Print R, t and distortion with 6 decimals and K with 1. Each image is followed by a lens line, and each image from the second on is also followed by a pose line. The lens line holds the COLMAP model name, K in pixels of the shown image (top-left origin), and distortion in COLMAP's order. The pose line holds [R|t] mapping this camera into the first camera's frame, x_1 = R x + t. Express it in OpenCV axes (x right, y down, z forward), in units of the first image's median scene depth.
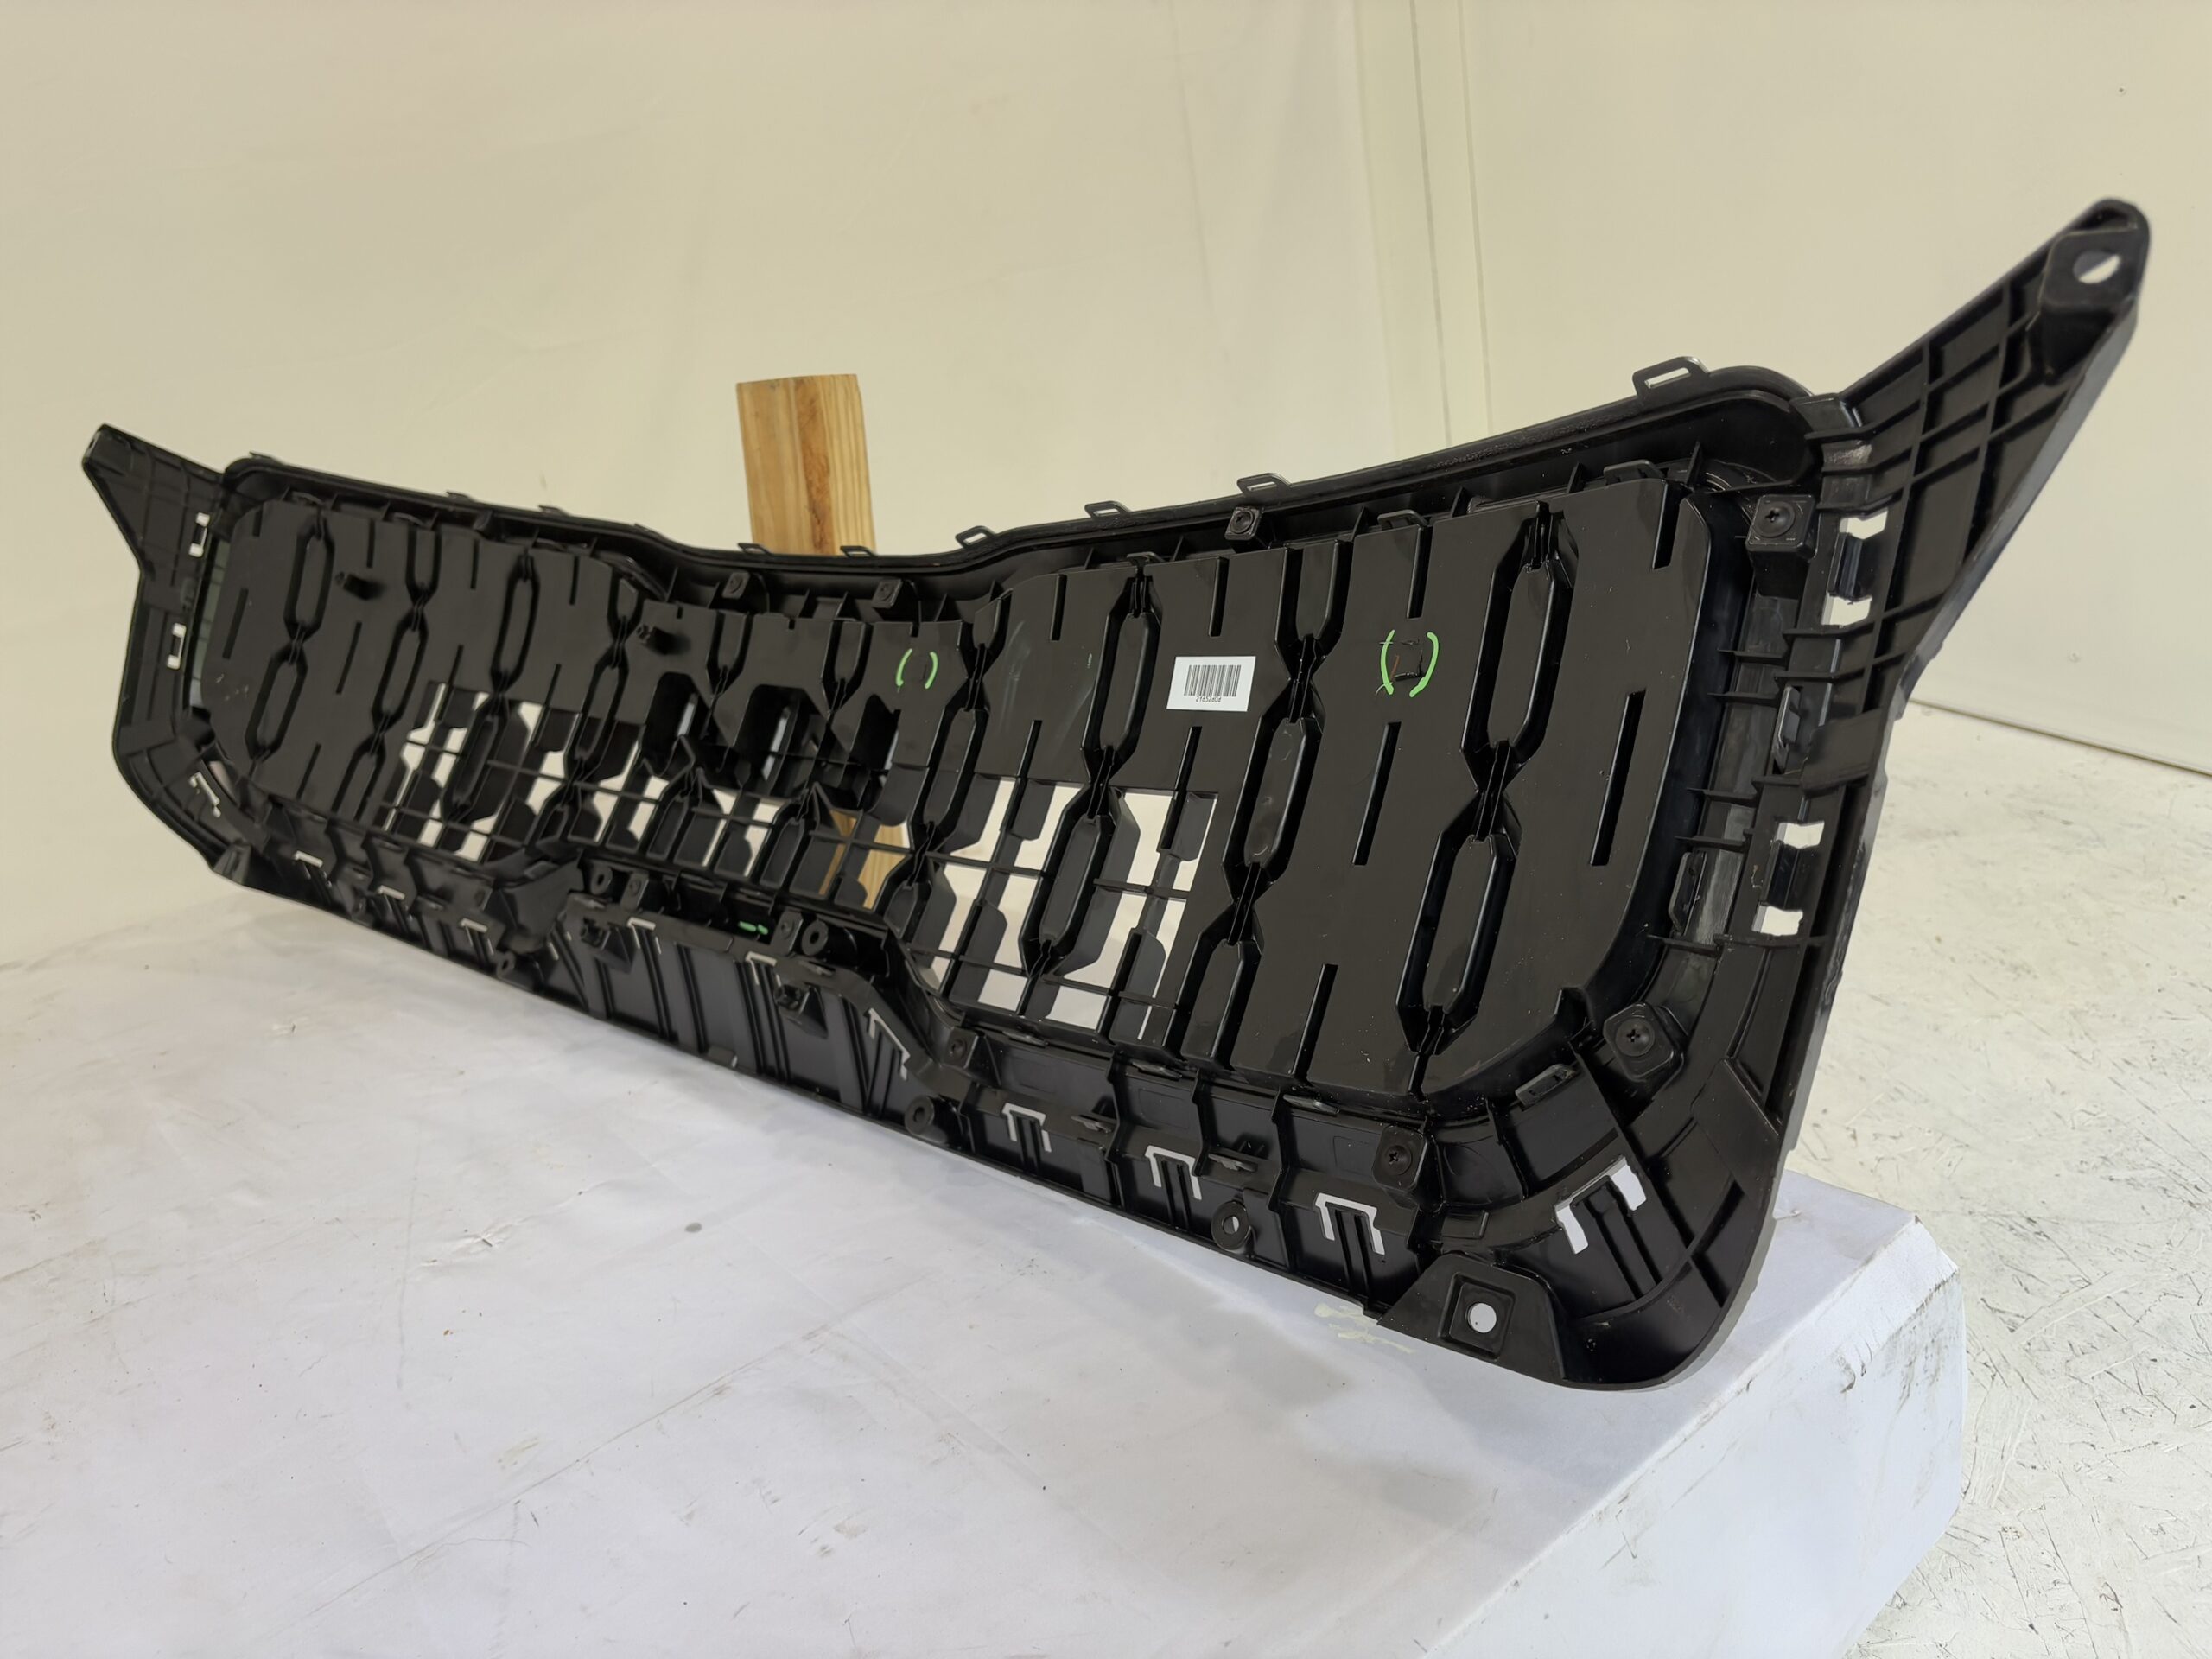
lens RADIAL K [[1670.5, 0, 1102.9], [0, 1670.5, 857.5], [0, 0, 1]] dist [0.008442, -0.034940]
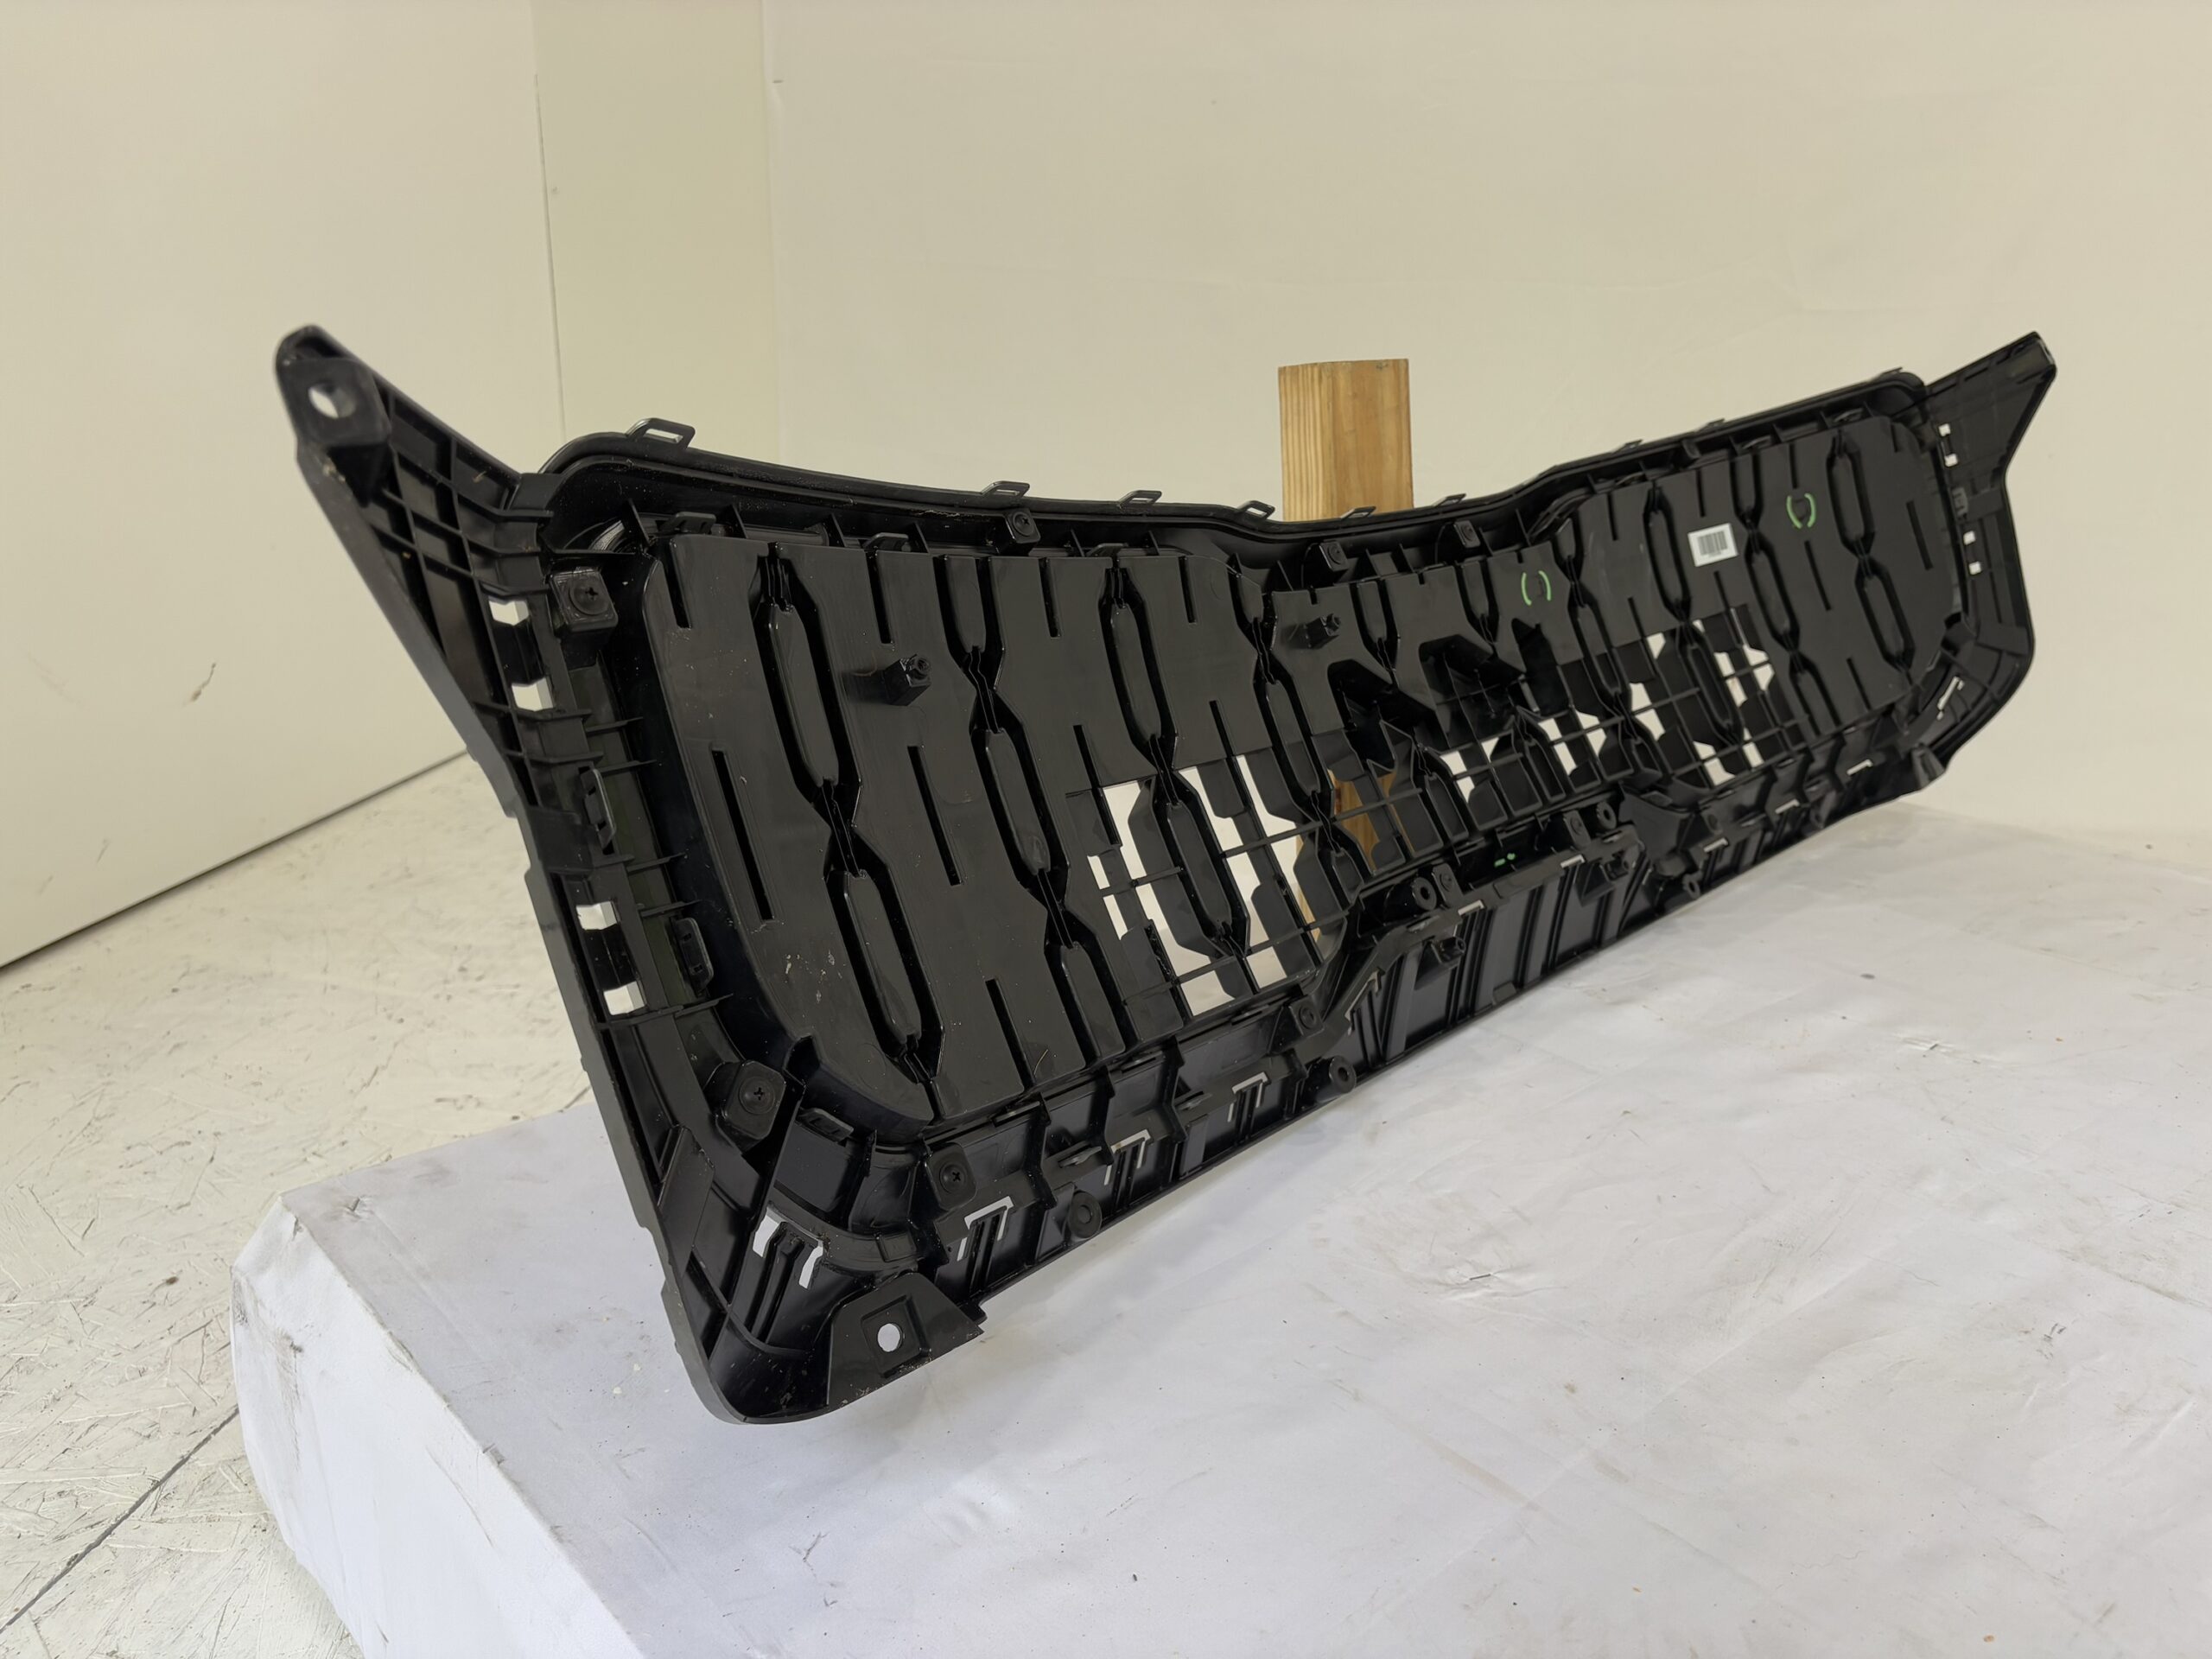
lens RADIAL K [[1670.5, 0, 1102.9], [0, 1670.5, 857.5], [0, 0, 1]] dist [0.008442, -0.034940]
pose [[-0.008337, -0.255970, 0.966649, -1.436763], [0.248076, 0.935933, 0.249976, -0.335598], [-0.968705, 0.241887, 0.055697, 1.384673]]
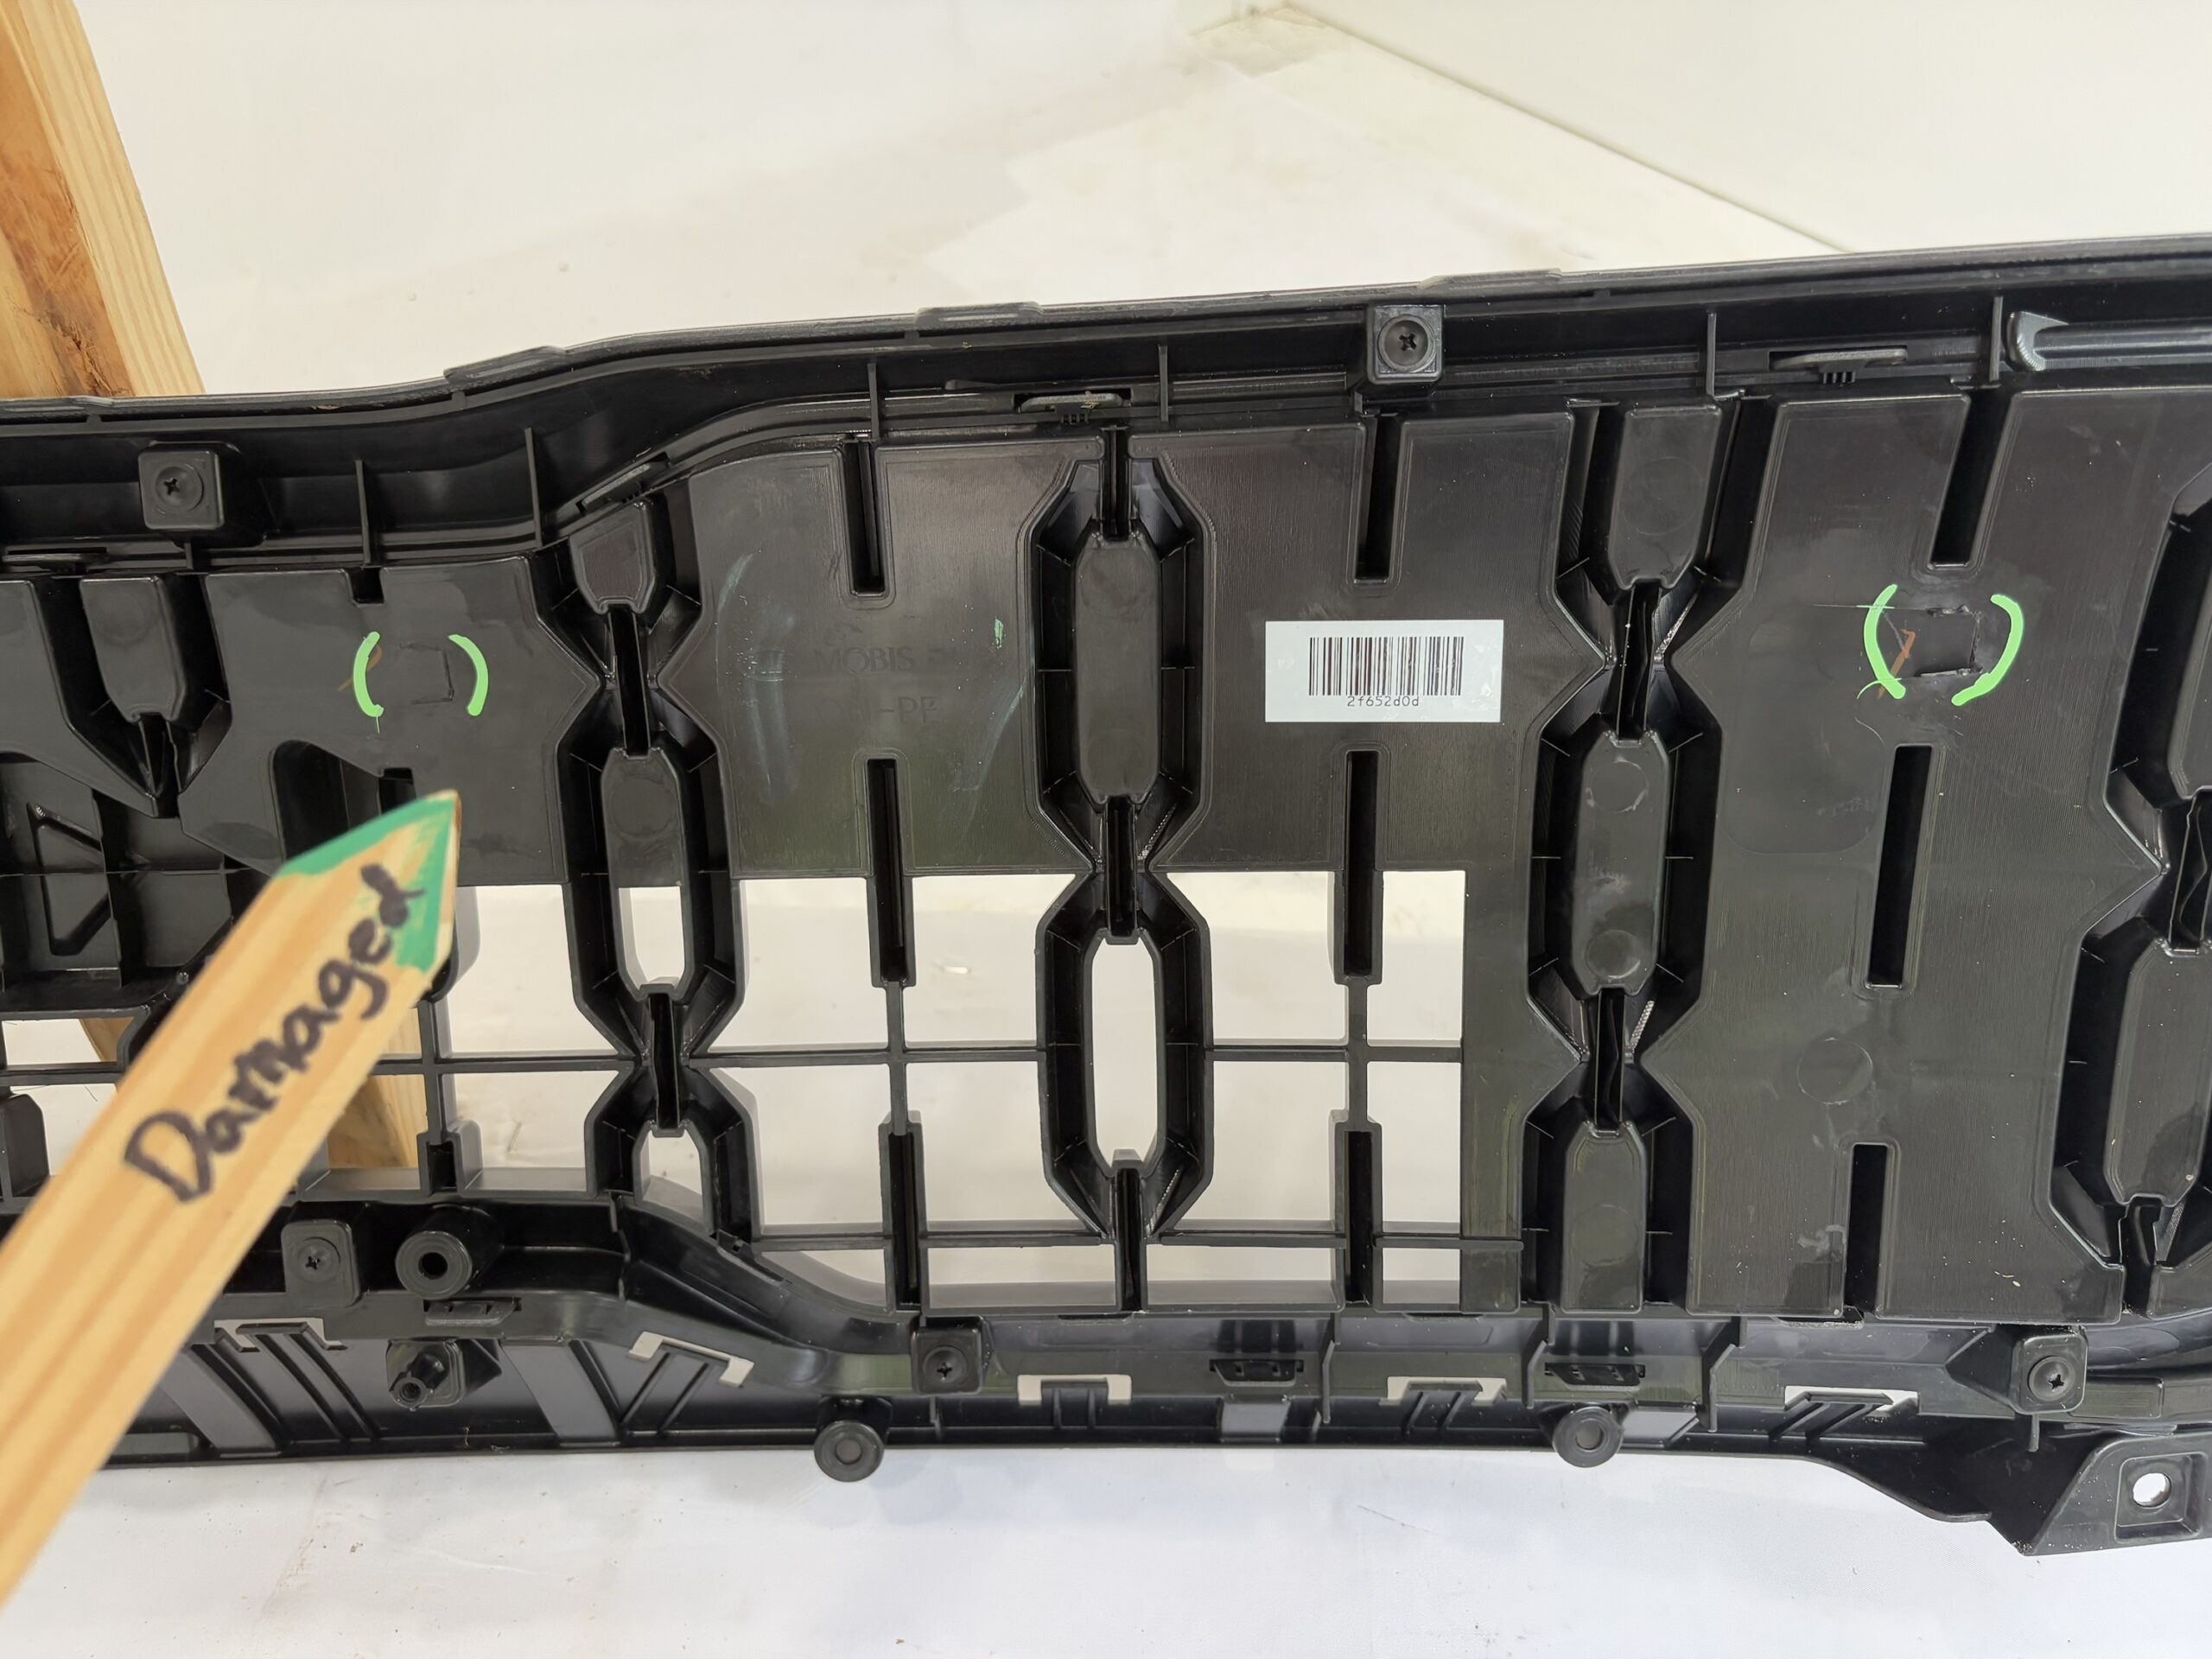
lens RADIAL K [[1670.5, 0, 1102.9], [0, 1670.5, 857.5], [0, 0, 1]] dist [0.008442, -0.034940]
pose [[0.692155, -0.453498, 0.561481, -0.274156], [0.140305, 0.847648, 0.511671, -0.291989], [-0.707980, -0.275377, 0.650332, 0.622277]]
